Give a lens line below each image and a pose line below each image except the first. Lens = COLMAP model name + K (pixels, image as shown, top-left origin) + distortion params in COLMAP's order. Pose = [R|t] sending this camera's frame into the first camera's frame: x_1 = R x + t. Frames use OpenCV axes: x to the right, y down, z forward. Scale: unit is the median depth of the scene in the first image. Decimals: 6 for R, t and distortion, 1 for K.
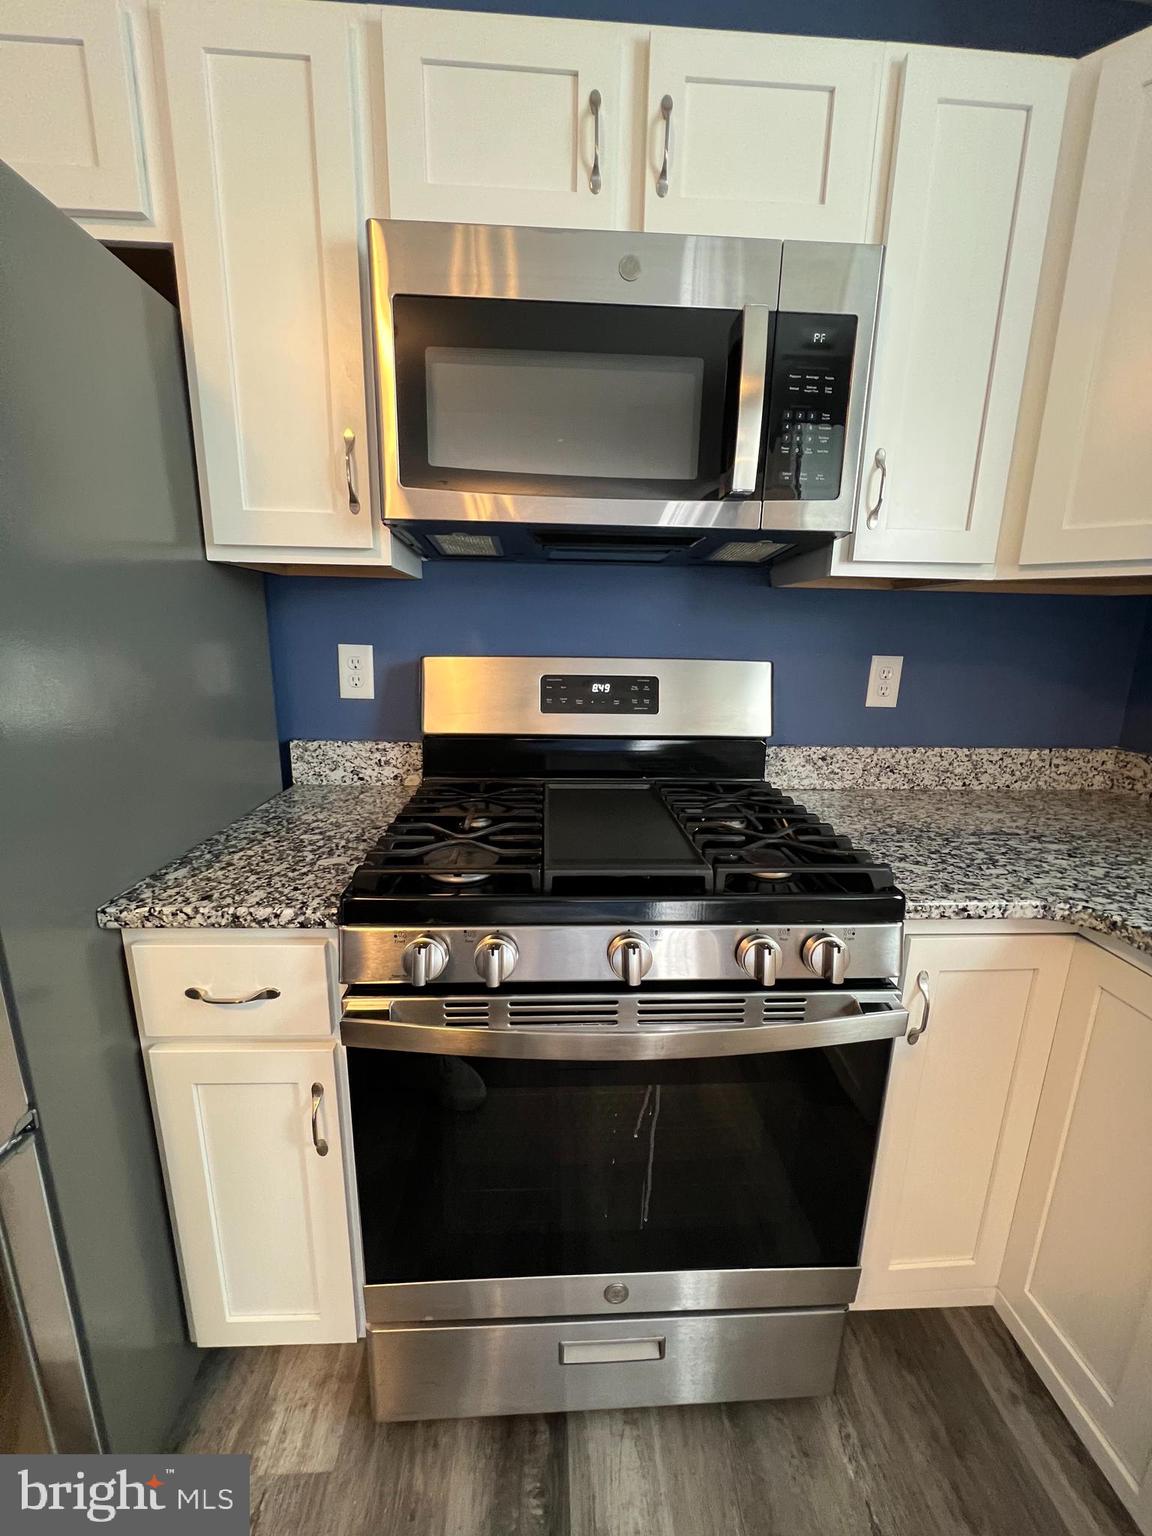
lens RADIAL K [[615.7, 0, 573.9], [0, 615.7, 772.3], [0, 0, 1]] dist [-0.000337, -0.000159]
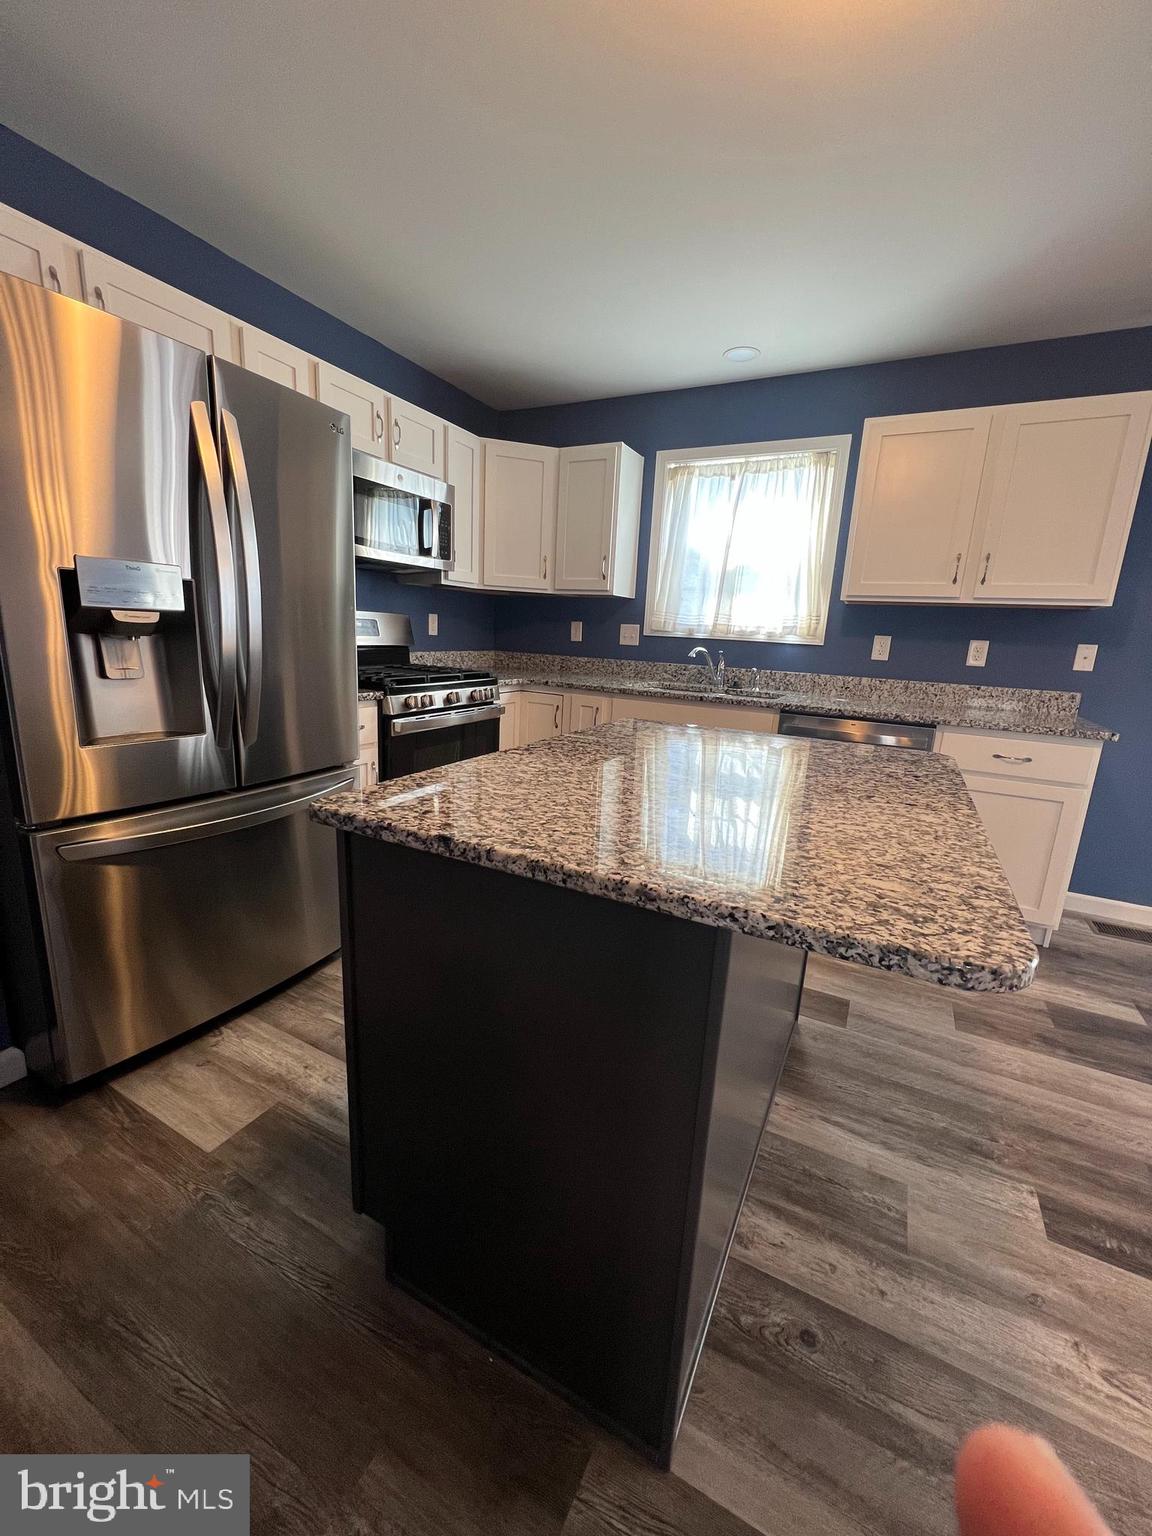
lens RADIAL K [[615.7, 0, 573.9], [0, 615.7, 772.3], [0, 0, 1]] dist [-0.000337, -0.000159]
pose [[0.509031, -0.188233, 0.839914, -1.720290], [0.148865, 0.980343, 0.129484, 0.244328], [-0.847778, 0.059122, 0.527046, -0.919172]]
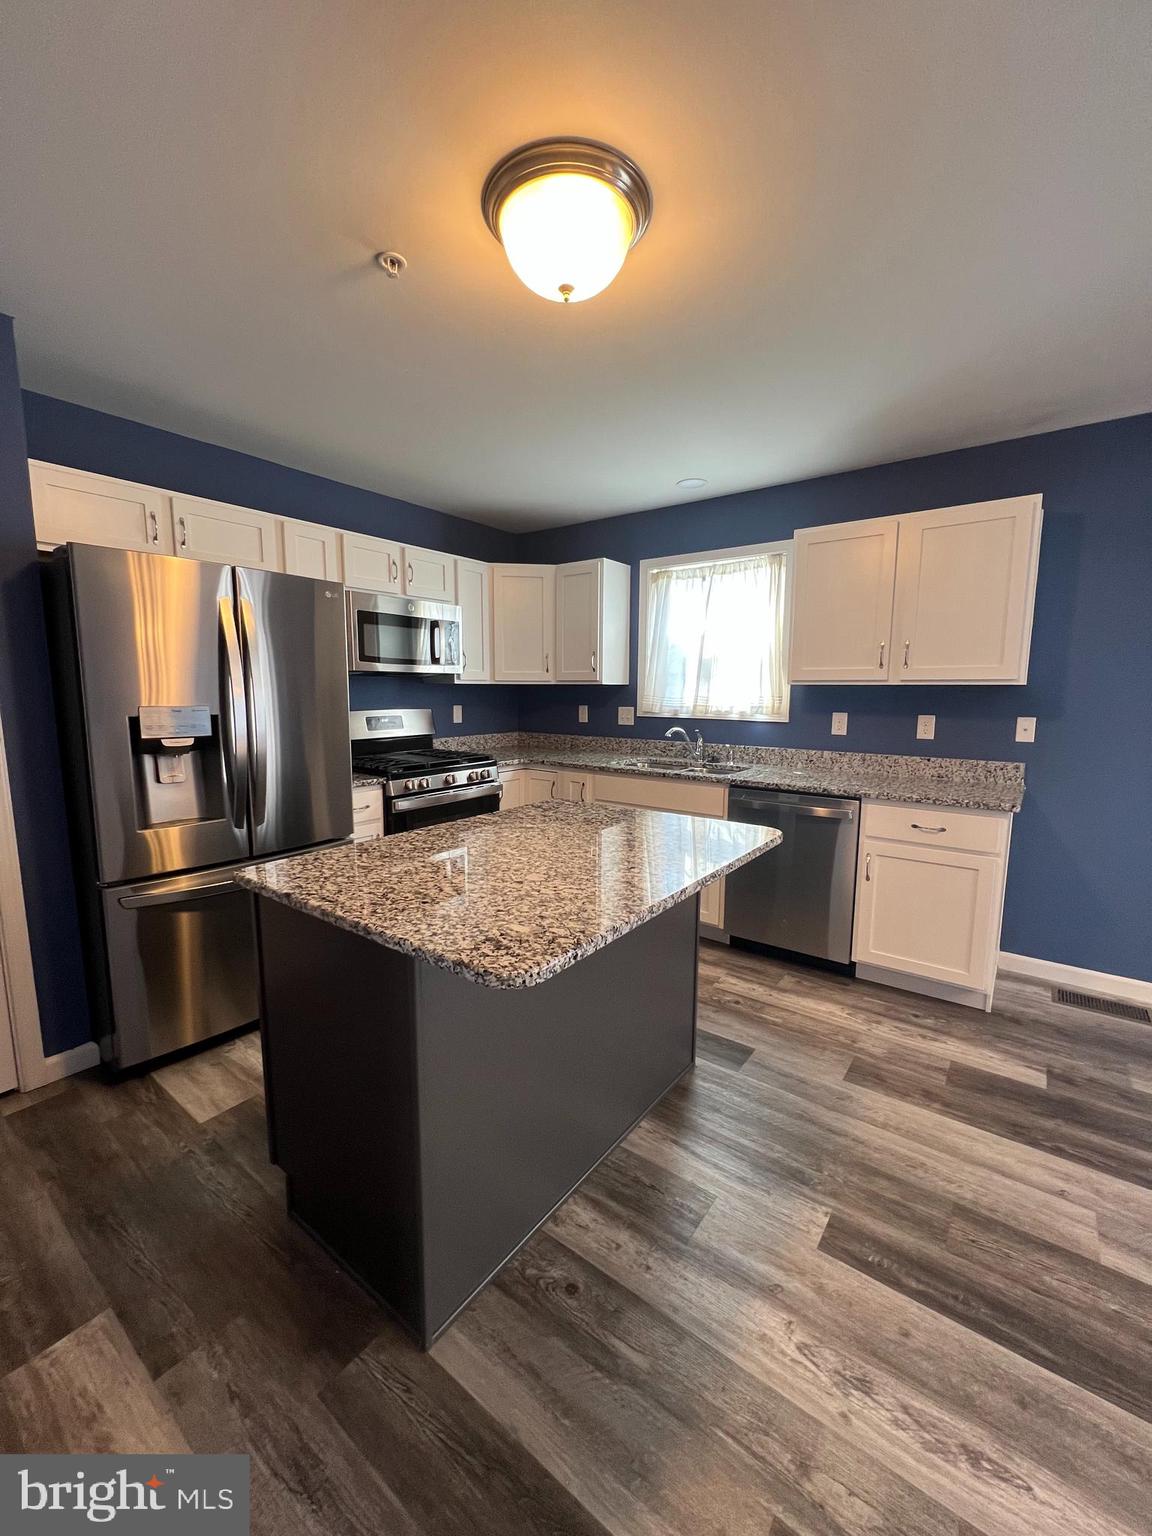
lens RADIAL K [[615.7, 0, 573.9], [0, 615.7, 772.3], [0, 0, 1]] dist [-0.000337, -0.000159]
pose [[0.643699, -0.118406, 0.756064, -1.710440], [0.173329, 0.984841, 0.006666, 0.248789], [-0.745392, 0.126757, 0.654464, -1.594487]]
